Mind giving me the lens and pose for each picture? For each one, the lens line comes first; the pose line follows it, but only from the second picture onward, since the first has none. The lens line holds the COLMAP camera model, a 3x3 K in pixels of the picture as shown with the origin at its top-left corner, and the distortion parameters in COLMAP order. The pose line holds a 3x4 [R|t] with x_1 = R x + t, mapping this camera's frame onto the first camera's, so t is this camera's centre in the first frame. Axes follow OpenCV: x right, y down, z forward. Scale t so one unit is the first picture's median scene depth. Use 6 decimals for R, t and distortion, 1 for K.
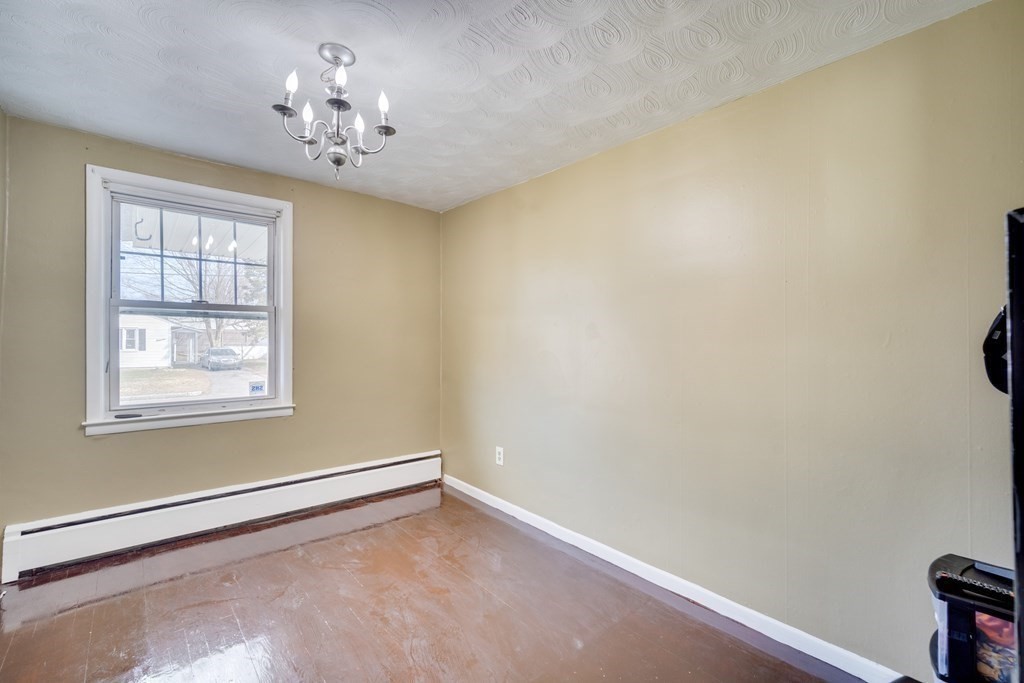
lens RADIAL K [[450.0, 0, 512.0], [0, 450.0, 341.5], [0, 0, 1]] dist [-0.012632, 0.005235]
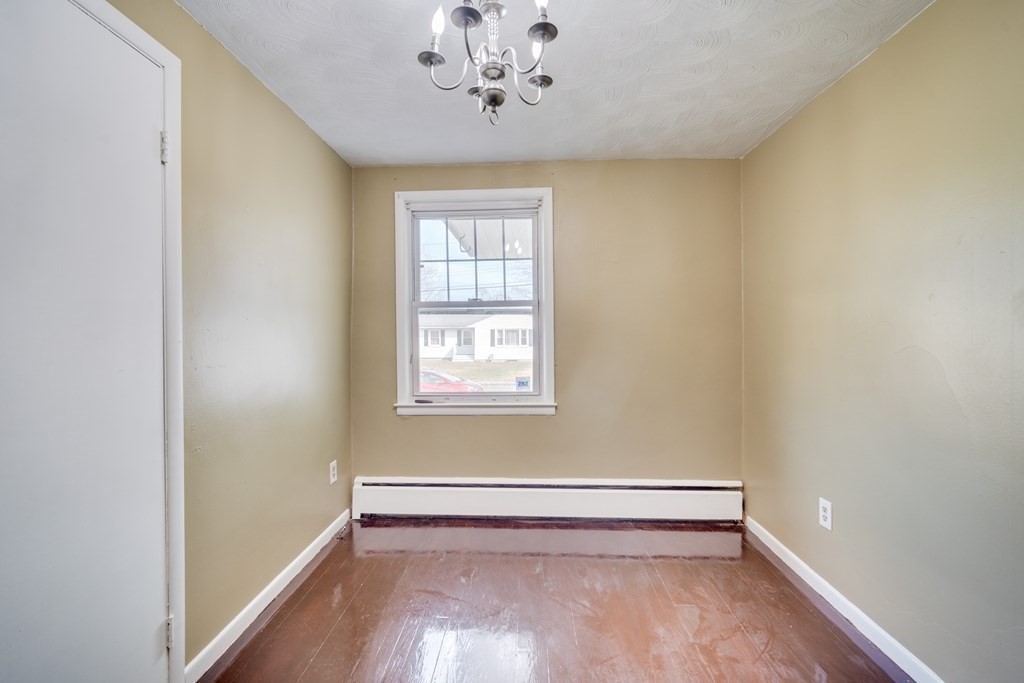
lens RADIAL K [[450.0, 0, 512.0], [0, 450.0, 341.5], [0, 0, 1]] dist [-0.012632, 0.005235]
pose [[0.720182, -0.005204, -0.693765, 0.108870], [0.009997, 0.999946, 0.002878, 0.008857], [0.693713, -0.009008, 0.720195, 0.290717]]
